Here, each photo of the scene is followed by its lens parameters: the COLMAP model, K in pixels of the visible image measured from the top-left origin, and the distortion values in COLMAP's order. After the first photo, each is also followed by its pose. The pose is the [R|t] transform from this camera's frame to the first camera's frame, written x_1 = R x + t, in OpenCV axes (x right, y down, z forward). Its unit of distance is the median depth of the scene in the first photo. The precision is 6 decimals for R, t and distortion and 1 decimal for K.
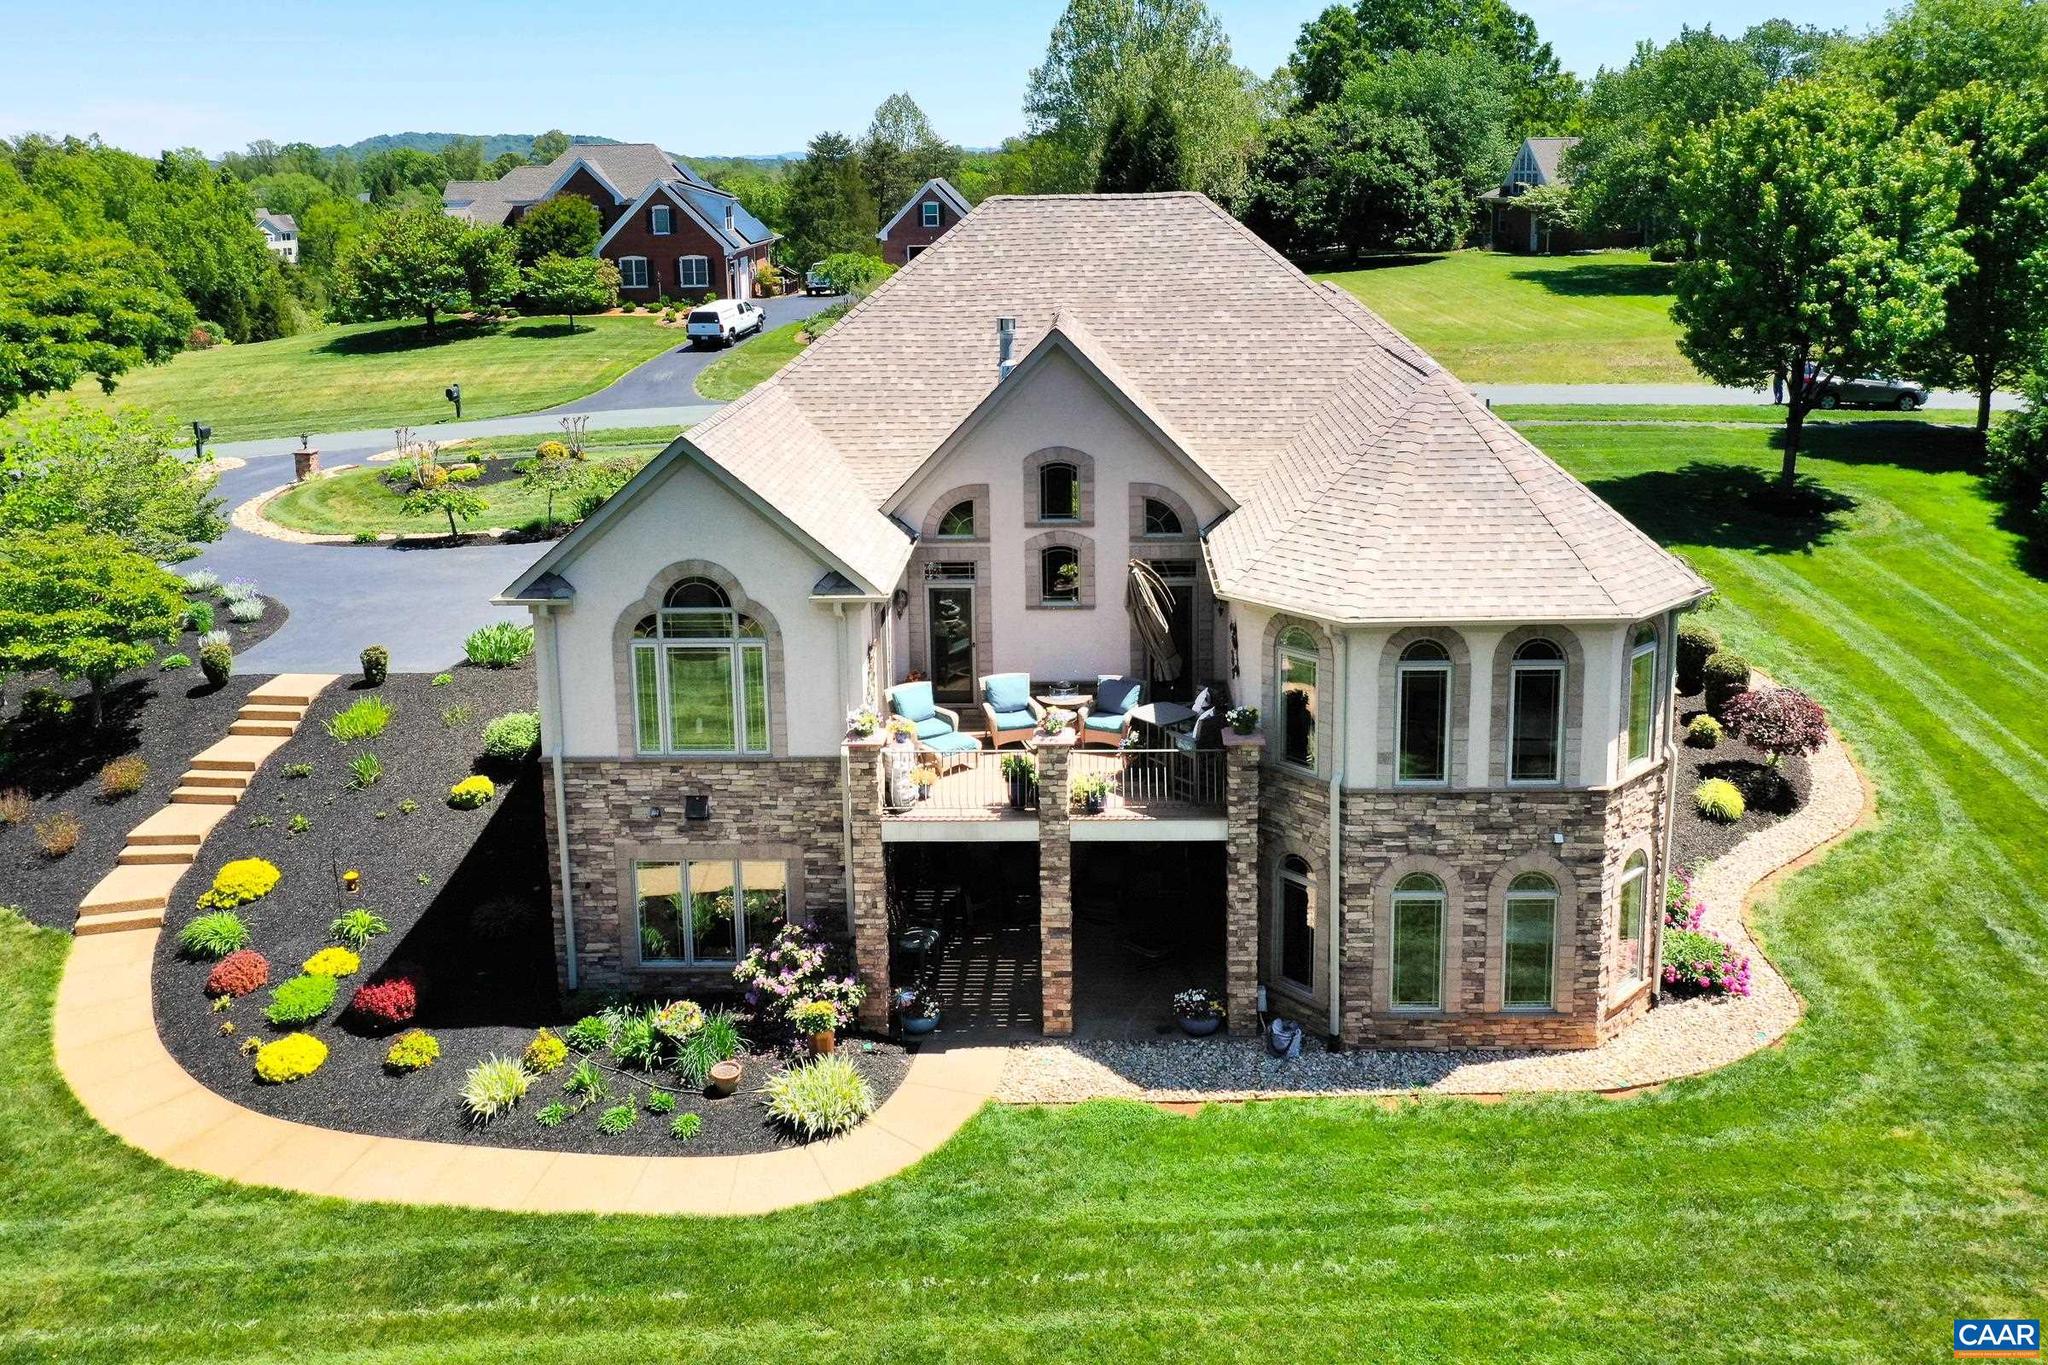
lens RADIAL K [[1656.4, 0, 1021.3], [0, 1656.4, 601.2], [0, 0, 1]] dist [-0.000118, 0.003025]
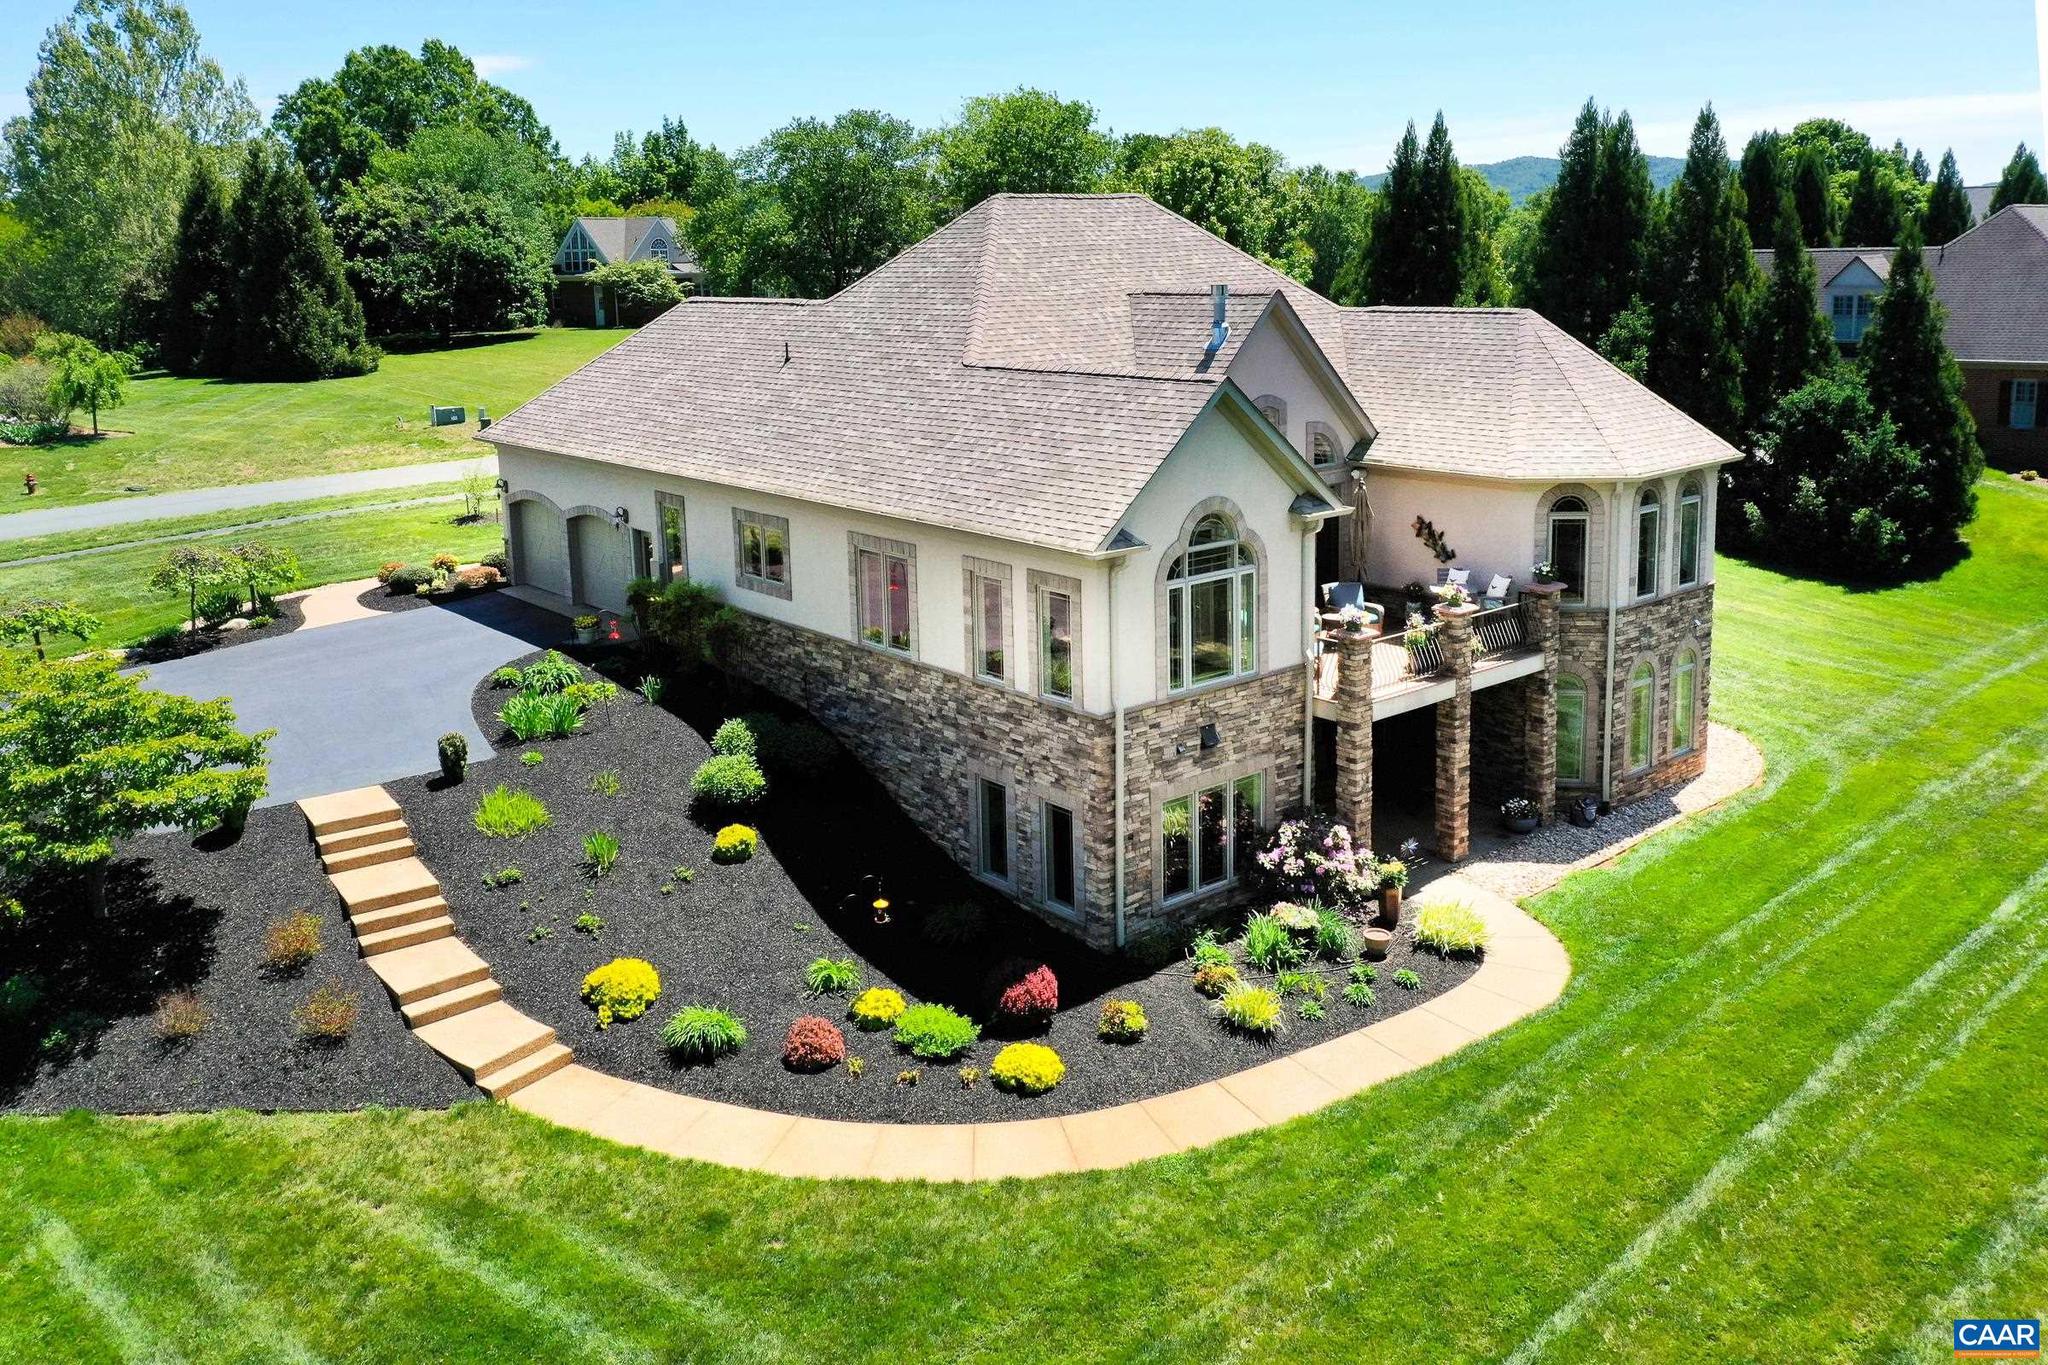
lens RADIAL K [[1650.0, 0, 1024.0], [0, 1650.0, 682.5], [0, 0, 1]] dist [0.002784, 0.001666]
pose [[0.746599, -0.169516, 0.643315, -0.956775], [0.178997, 0.982518, 0.051163, 0.015925], [-0.640742, 0.076953, 0.763890, 0.268108]]
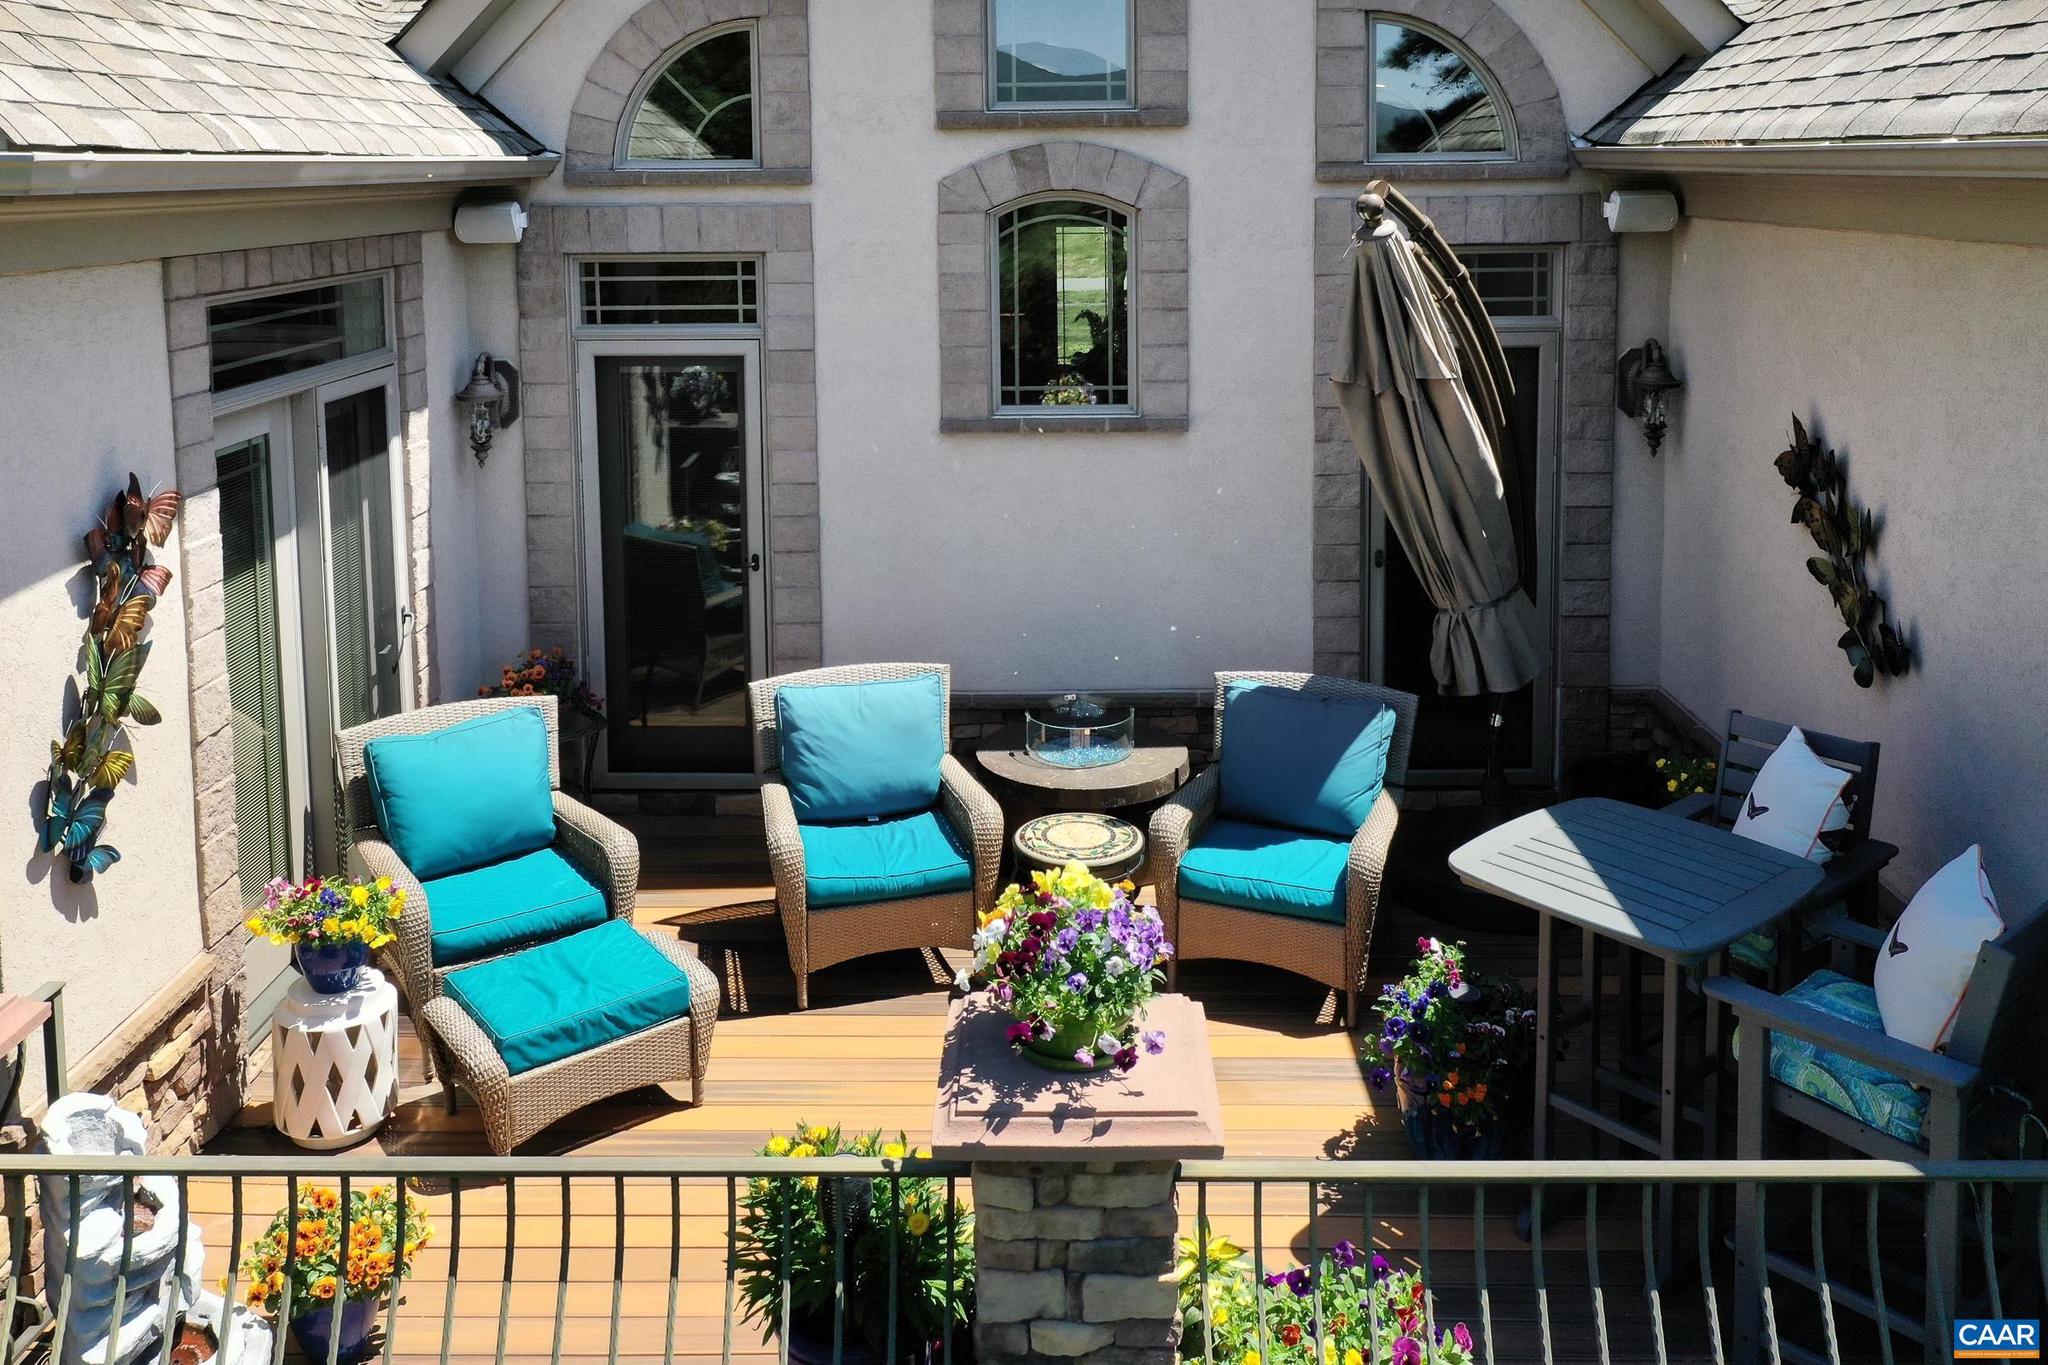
lens RADIAL K [[1650.0, 0, 1024.0], [0, 1650.0, 682.5], [0, 0, 1]] dist [0.002784, 0.001666]
pose [[0.999604, 0.001110, 0.028115, 0.009329], [-0.002571, 0.998645, 0.051974, 0.033320], [-0.028019, -0.052026, 0.998253, 0.745614]]
